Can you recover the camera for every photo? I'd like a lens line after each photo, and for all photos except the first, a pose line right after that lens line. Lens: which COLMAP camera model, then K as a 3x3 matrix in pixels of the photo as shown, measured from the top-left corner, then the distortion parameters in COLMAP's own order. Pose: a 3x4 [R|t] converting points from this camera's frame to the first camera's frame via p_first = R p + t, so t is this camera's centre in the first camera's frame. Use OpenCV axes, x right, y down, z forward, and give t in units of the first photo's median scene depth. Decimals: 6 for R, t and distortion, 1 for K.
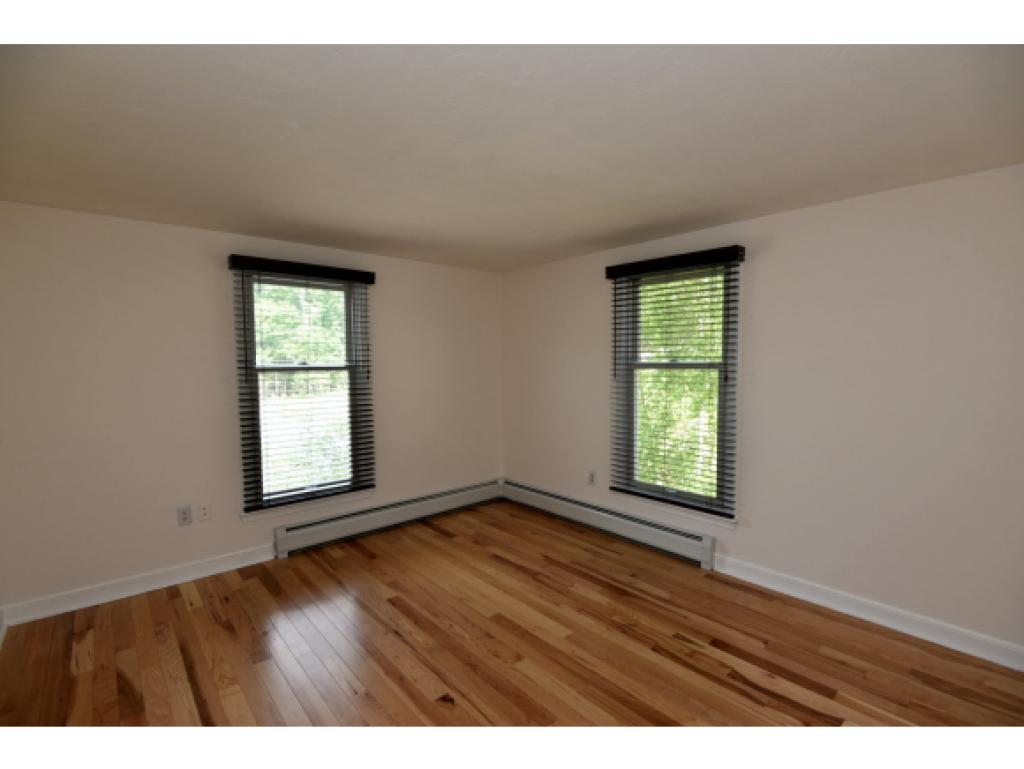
lens RADIAL K [[470.7, 0, 514.4], [0, 470.7, 382.4], [0, 0, 1]] dist [-0.013409, -0.003855]
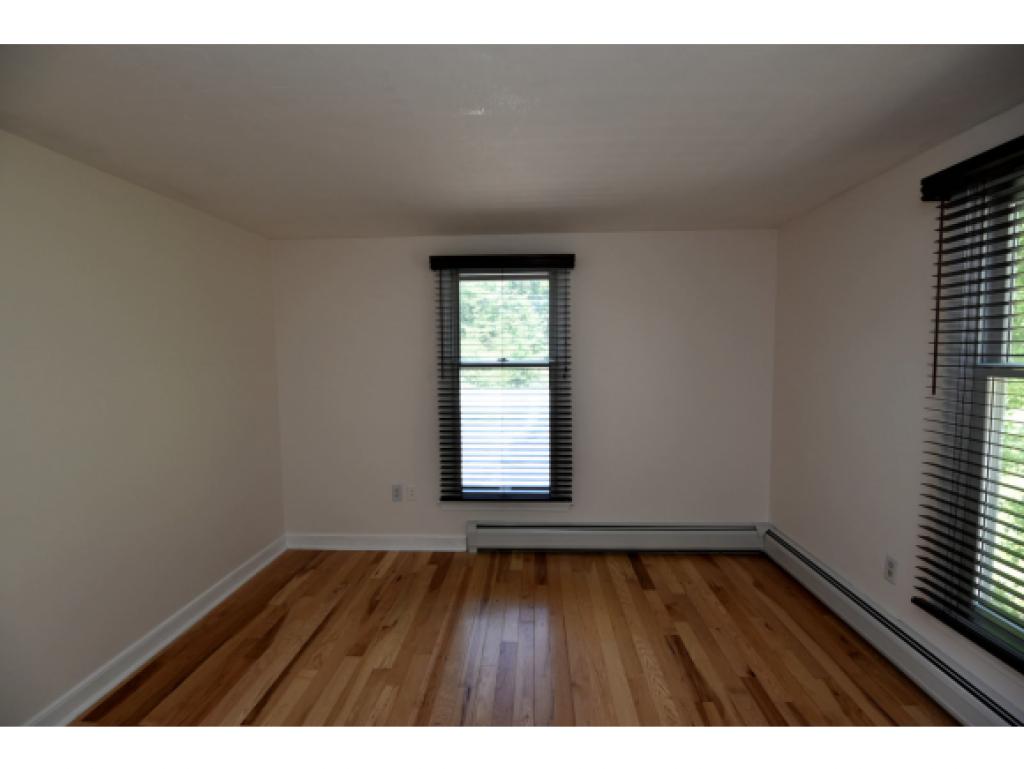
lens RADIAL K [[470.7, 0, 514.3], [0, 470.7, 384.2], [0, 0, 1]] dist [-0.013409, -0.003855]
pose [[0.714234, 0.046383, -0.698368, 0.244805], [-0.029771, 0.998912, 0.035898, -0.025238], [0.699273, -0.004848, 0.714838, 0.324430]]
